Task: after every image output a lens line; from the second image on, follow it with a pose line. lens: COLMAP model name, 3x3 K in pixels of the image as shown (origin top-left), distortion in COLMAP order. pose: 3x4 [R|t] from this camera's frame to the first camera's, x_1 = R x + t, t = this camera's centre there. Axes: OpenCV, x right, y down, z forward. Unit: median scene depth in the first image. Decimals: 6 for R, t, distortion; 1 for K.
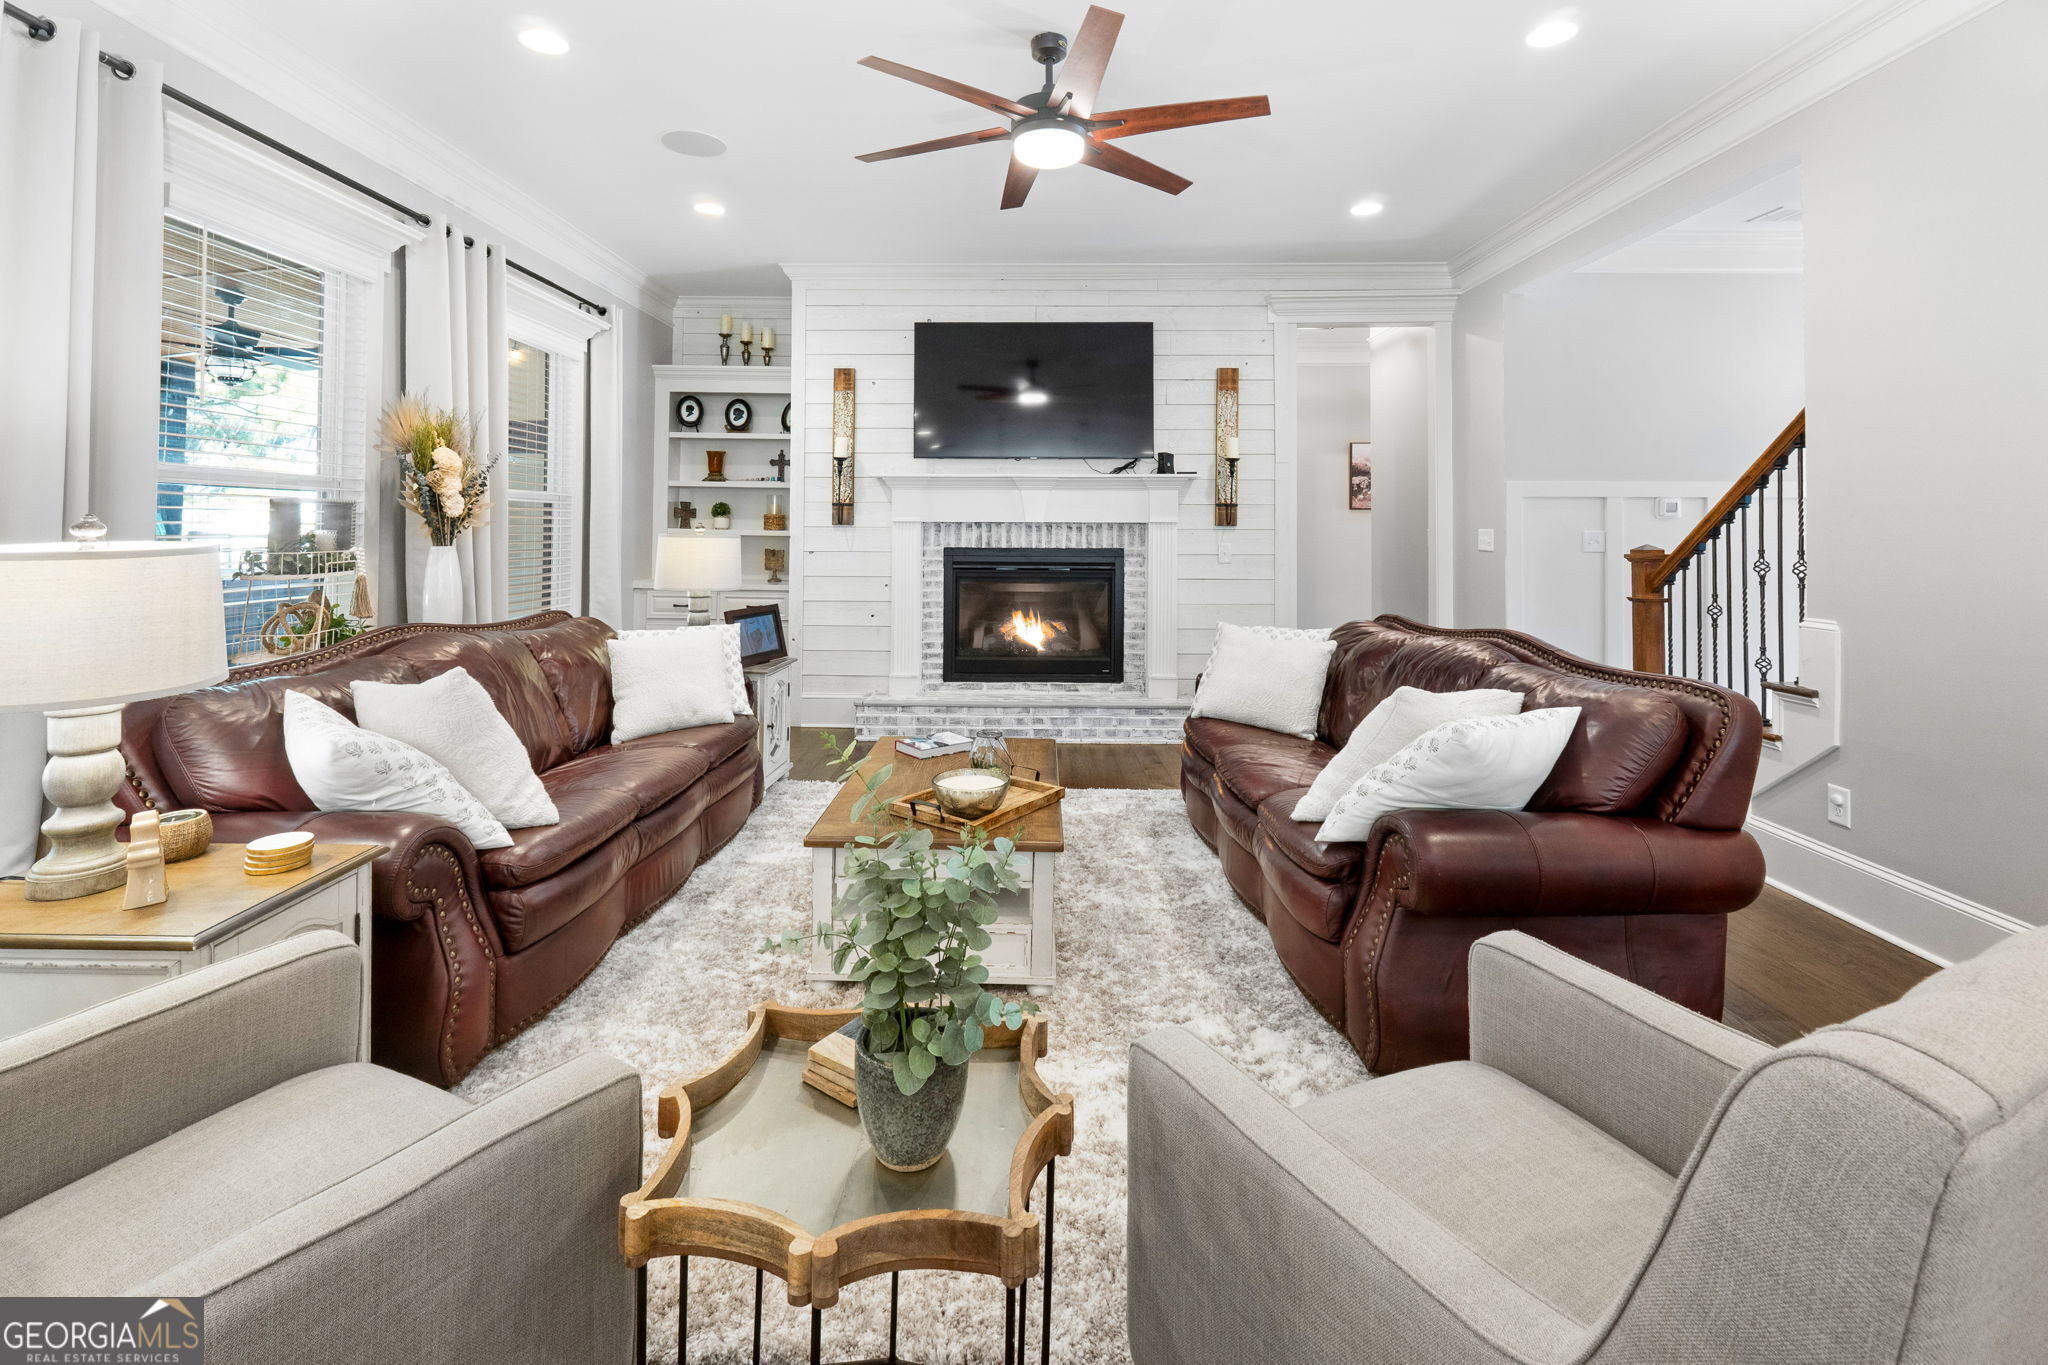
lens RADIAL K [[876.2, 0, 1014.1], [0, 876.2, 675.3], [0, 0, 1]] dist [-0.000265, -0.004936]
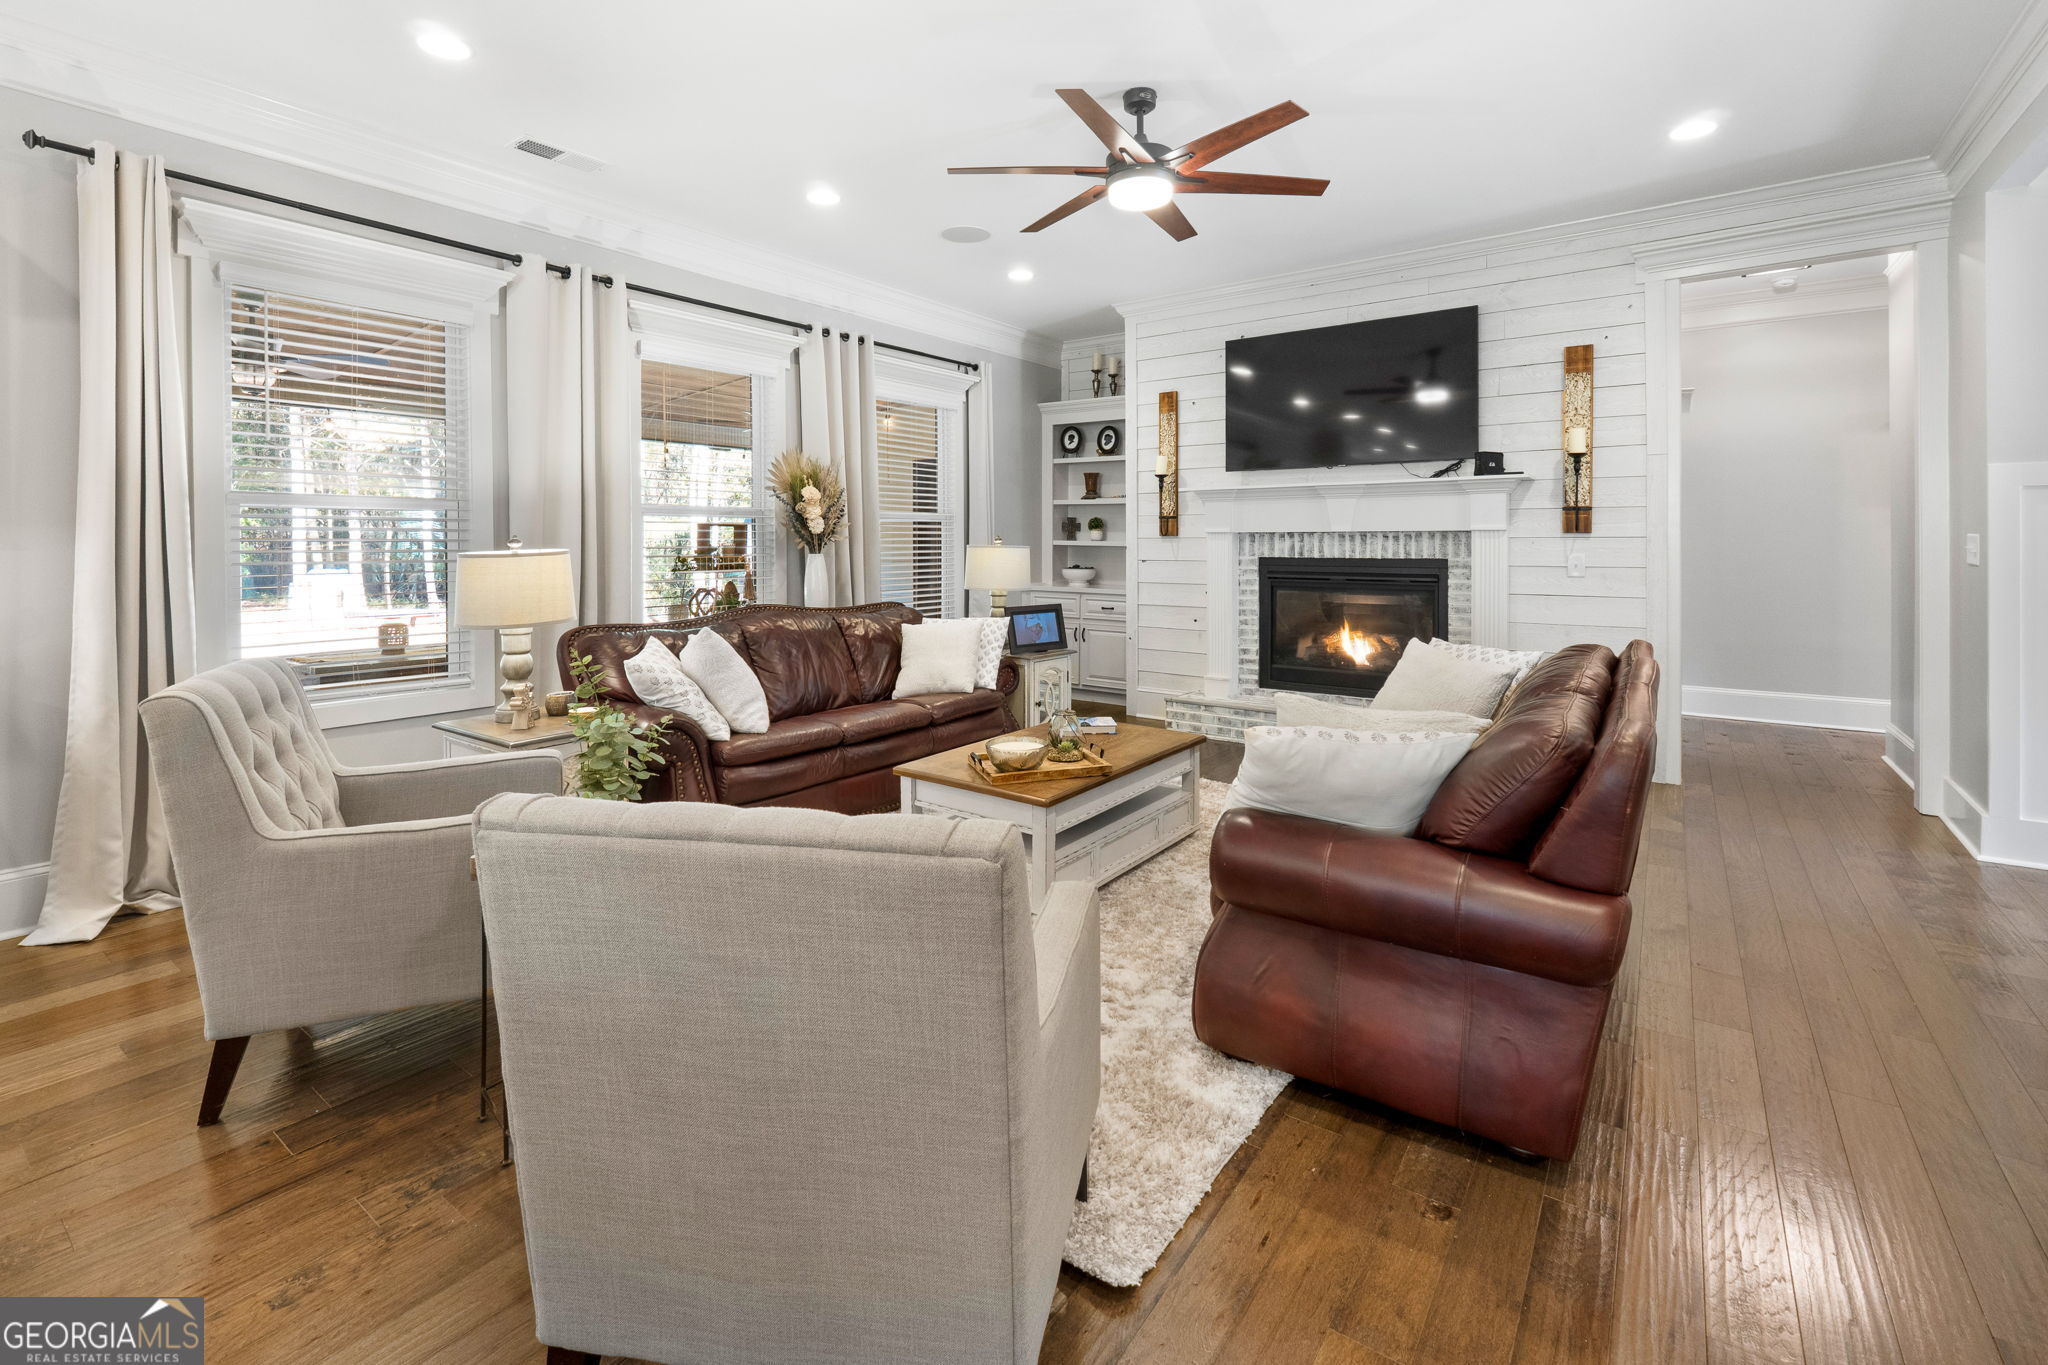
lens RADIAL K [[856.1, 0, 1031.6], [0, 856.1, 739.7], [0, 0, 1]] dist [-0.002196, -0.000484]
pose [[0.823845, 0.121912, -0.553549, 0.295462], [-0.086435, 0.992195, 0.089877, 0.001025], [0.560185, -0.026199, 0.827953, 0.002891]]
